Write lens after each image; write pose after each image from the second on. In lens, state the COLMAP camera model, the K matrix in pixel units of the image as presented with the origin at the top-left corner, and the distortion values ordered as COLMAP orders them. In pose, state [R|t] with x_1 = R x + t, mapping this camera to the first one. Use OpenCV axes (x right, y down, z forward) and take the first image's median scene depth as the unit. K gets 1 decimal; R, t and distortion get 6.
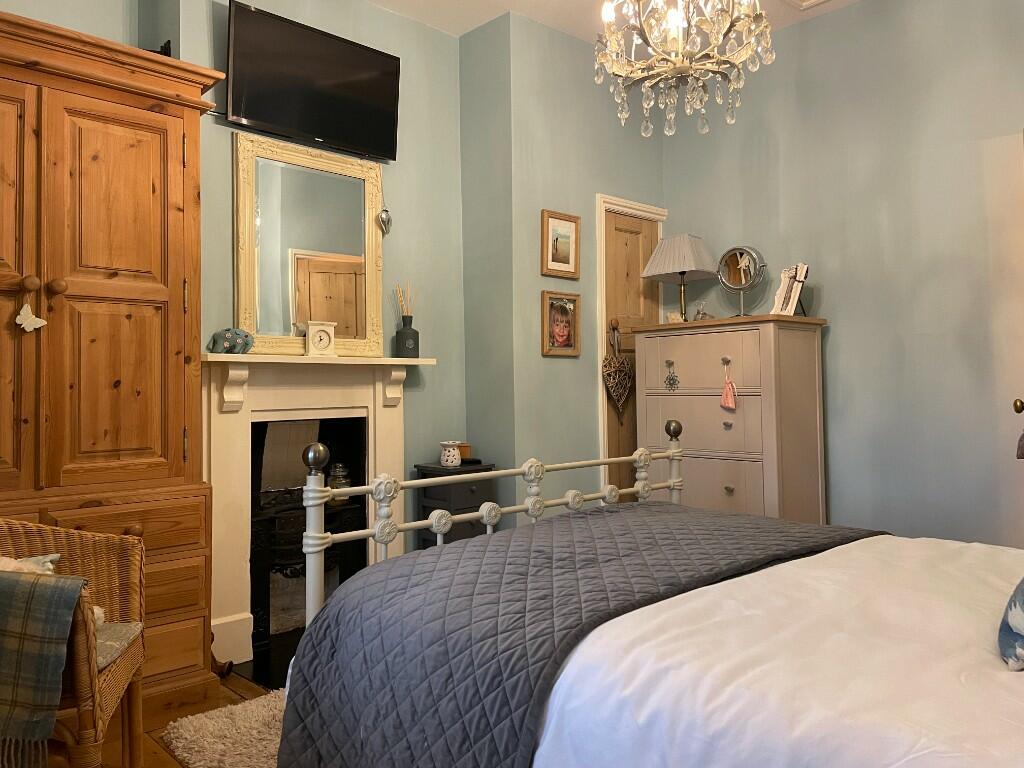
lens RADIAL K [[753.3, 0, 515.3], [0, 753.3, 370.1], [0, 0, 1]] dist [0.095947, -0.126882]
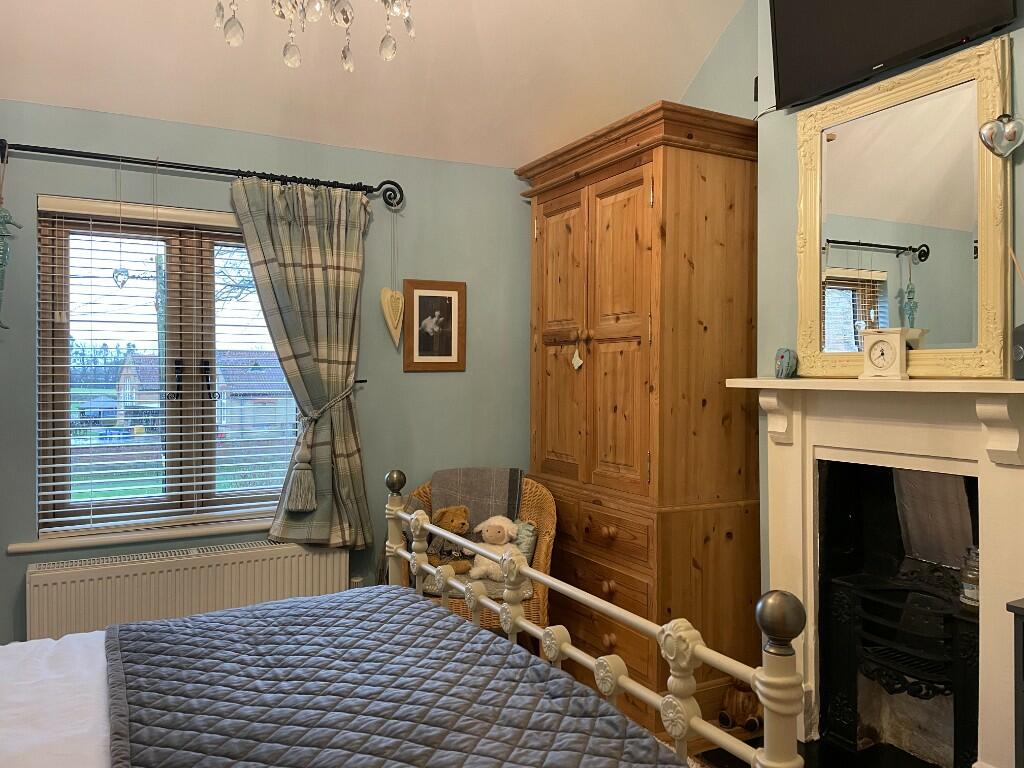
lens RADIAL K [[753.3, 0, 515.3], [0, 753.3, 370.1], [0, 0, 1]] dist [0.095947, -0.126882]
pose [[-0.240856, 0.005465, -0.970546, 0.675441], [0.028626, 0.999589, -0.001475, -0.045878], [0.970139, -0.028138, -0.240913, 1.128489]]
